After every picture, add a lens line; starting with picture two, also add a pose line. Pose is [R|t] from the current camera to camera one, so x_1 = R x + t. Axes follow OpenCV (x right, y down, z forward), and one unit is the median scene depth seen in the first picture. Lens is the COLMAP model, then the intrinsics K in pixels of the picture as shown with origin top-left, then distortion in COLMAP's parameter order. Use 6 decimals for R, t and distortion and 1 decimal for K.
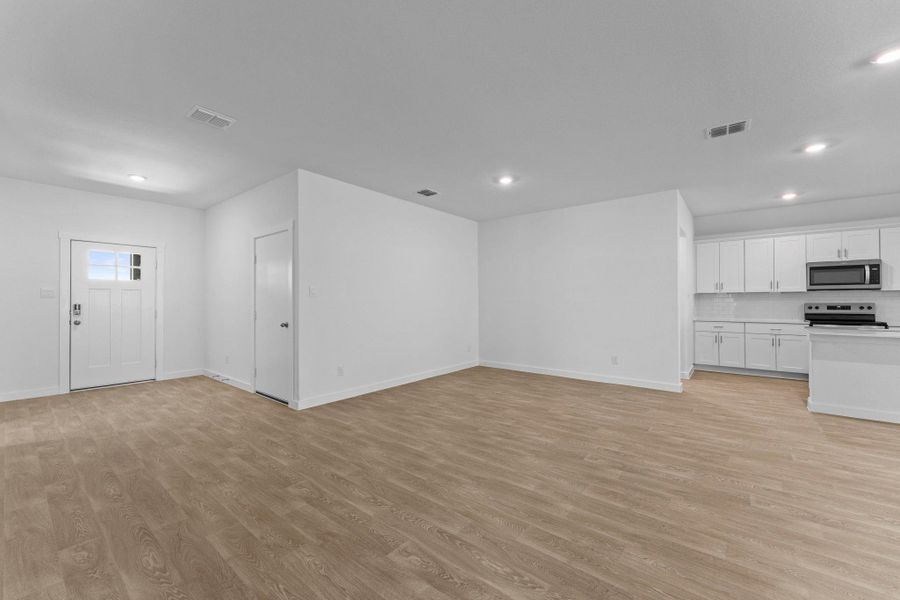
lens RADIAL K [[359.9, 0, 450.0], [0, 359.9, 300.0], [0, 0, 1]] dist [0.001850, 0.000167]
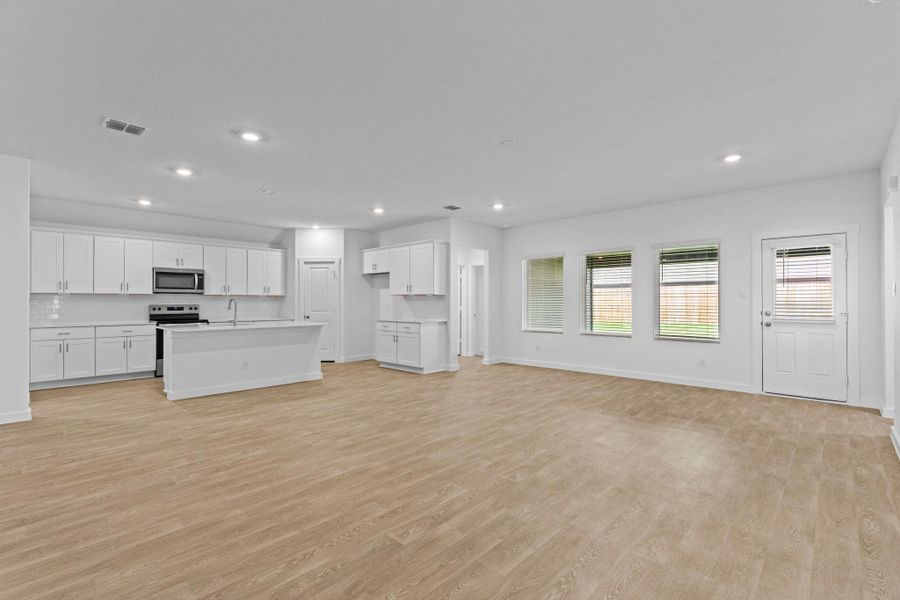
lens RADIAL K [[402.0, 0, 450.0], [0, 402.0, 300.0], [0, 0, 1]] dist [0.001544, 0.000608]
pose [[0.090447, 0.007267, 0.995875, -0.130216], [-0.002371, 0.999972, -0.007081, 0.000693], [-0.995898, -0.001721, 0.090462, 0.013063]]
